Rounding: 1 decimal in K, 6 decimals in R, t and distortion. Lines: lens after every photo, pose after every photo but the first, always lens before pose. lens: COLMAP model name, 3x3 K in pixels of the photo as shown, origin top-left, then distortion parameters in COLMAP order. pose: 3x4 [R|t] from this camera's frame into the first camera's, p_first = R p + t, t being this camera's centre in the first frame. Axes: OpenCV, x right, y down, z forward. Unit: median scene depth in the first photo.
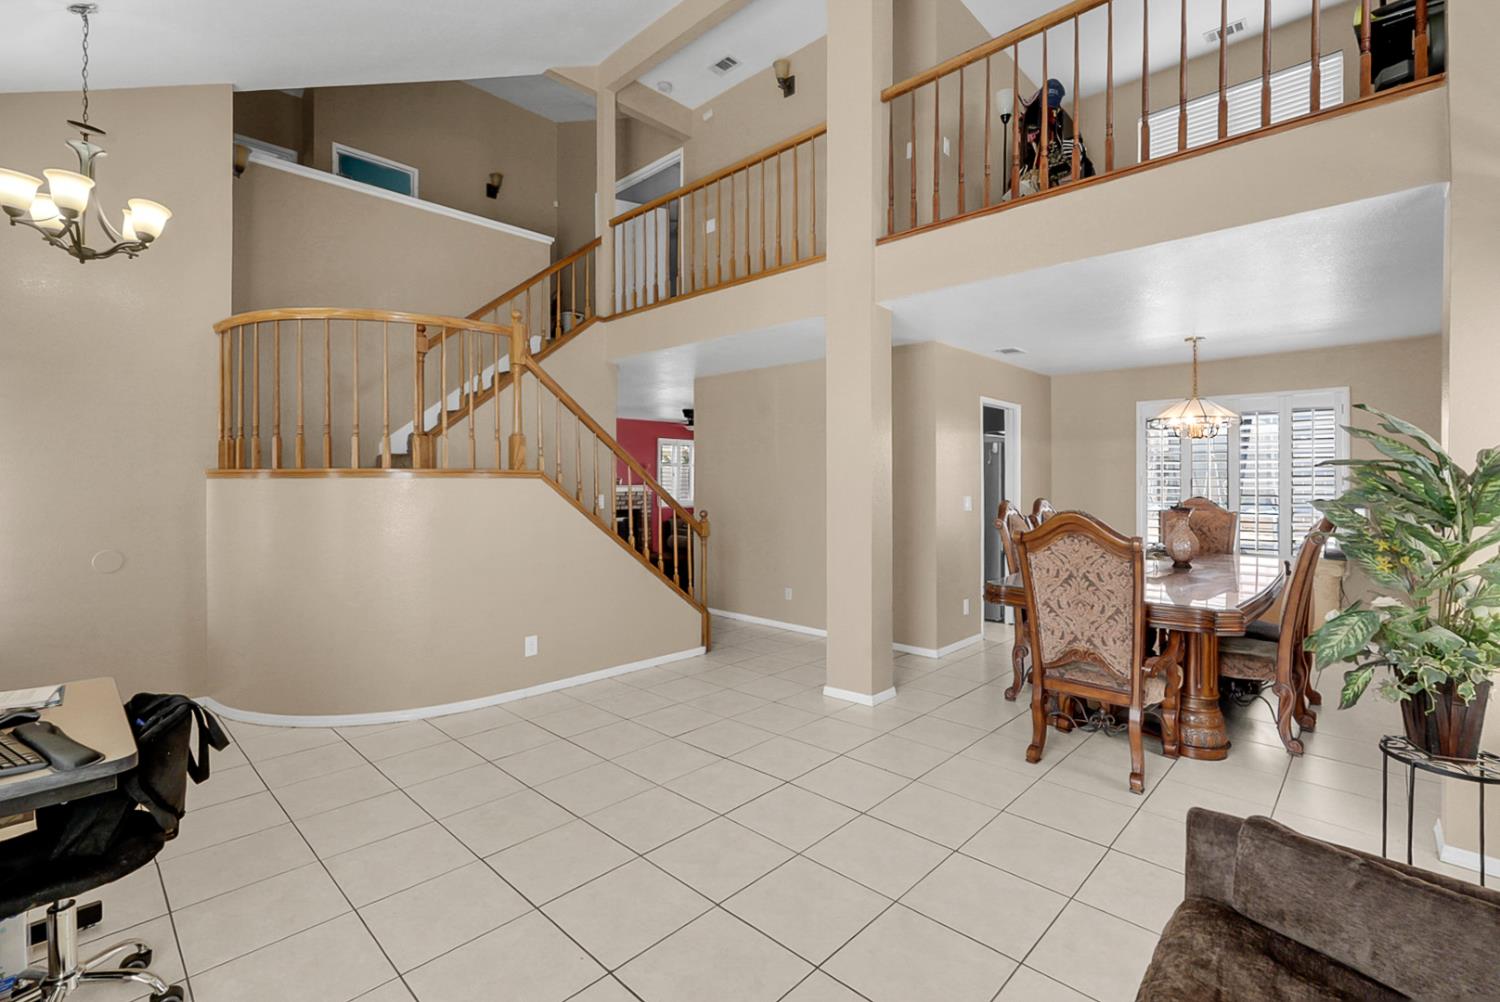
lens RADIAL K [[677.5, 0, 758.9], [0, 677.5, 489.5], [0, 0, 1]] dist [-0.008758, 0.000914]
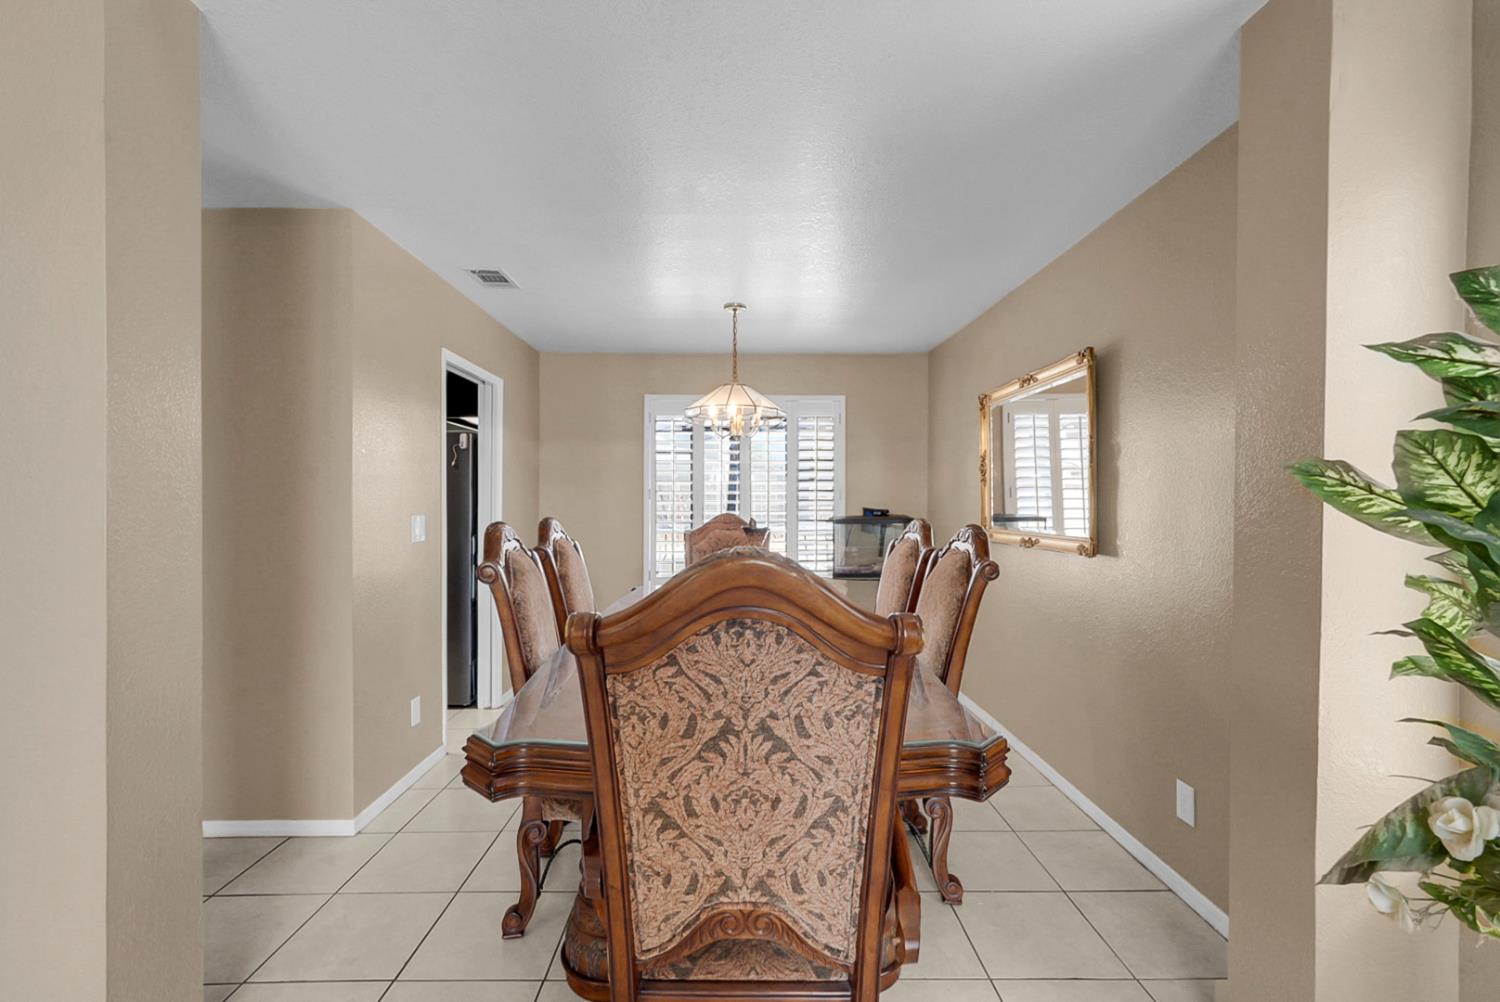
lens RADIAL K [[677.5, 0, 756.5], [0, 677.5, 498.1], [0, 0, 1]] dist [-0.008758, 0.000914]
pose [[0.722748, 0.006197, 0.691084, 0.212901], [0.005078, 0.999885, -0.014276, 0.008824], [-0.691093, 0.013827, 0.722633, 0.694944]]
